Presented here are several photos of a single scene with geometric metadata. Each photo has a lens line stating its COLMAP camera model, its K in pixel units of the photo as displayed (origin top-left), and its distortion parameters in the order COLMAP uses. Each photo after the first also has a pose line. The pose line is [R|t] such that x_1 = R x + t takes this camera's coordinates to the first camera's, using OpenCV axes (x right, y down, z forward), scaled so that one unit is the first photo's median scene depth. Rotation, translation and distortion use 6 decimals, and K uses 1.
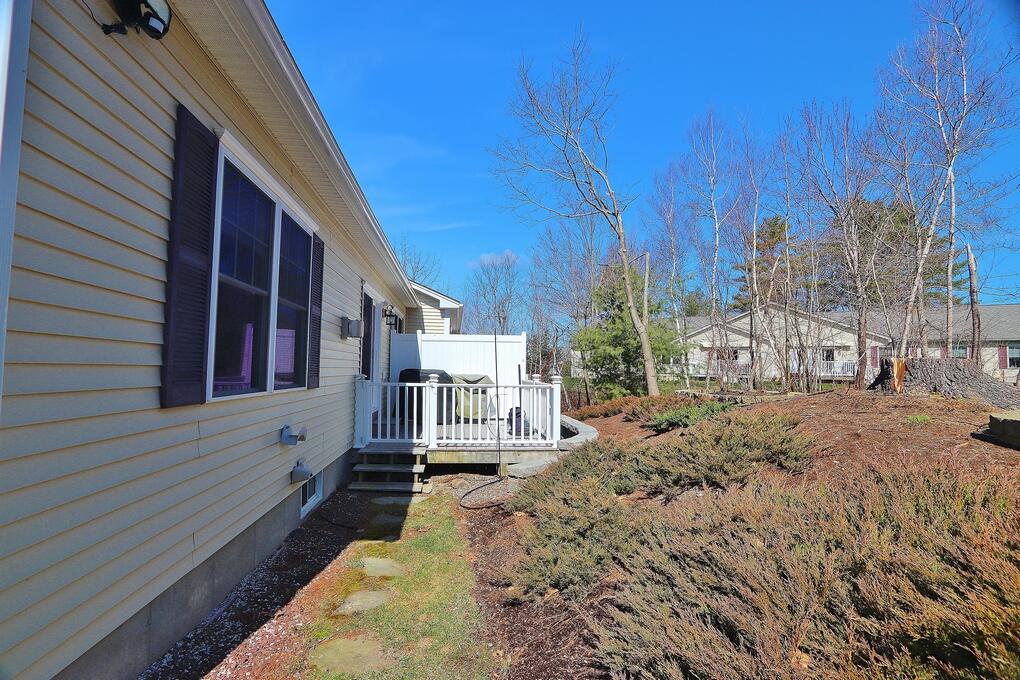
lens RADIAL K [[468.2, 0, 502.4], [0, 468.2, 345.5], [0, 0, 1]] dist [-0.011424, 0.000971]
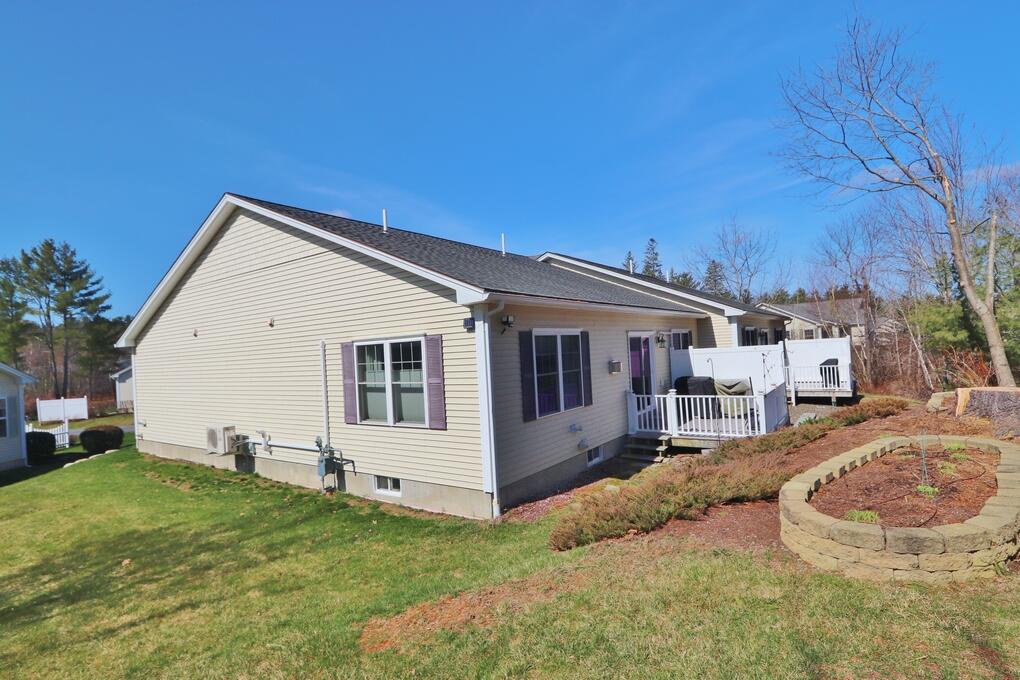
lens RADIAL K [[492.6, 0, 510.0], [0, 492.6, 340.0], [0, 0, 1]] dist [-0.000792, -0.000140]
pose [[0.757821, -0.074963, -0.648142, 0.557719], [0.099564, 0.995030, 0.001329, -0.169384], [0.644821, -0.065539, 0.761518, -0.630580]]
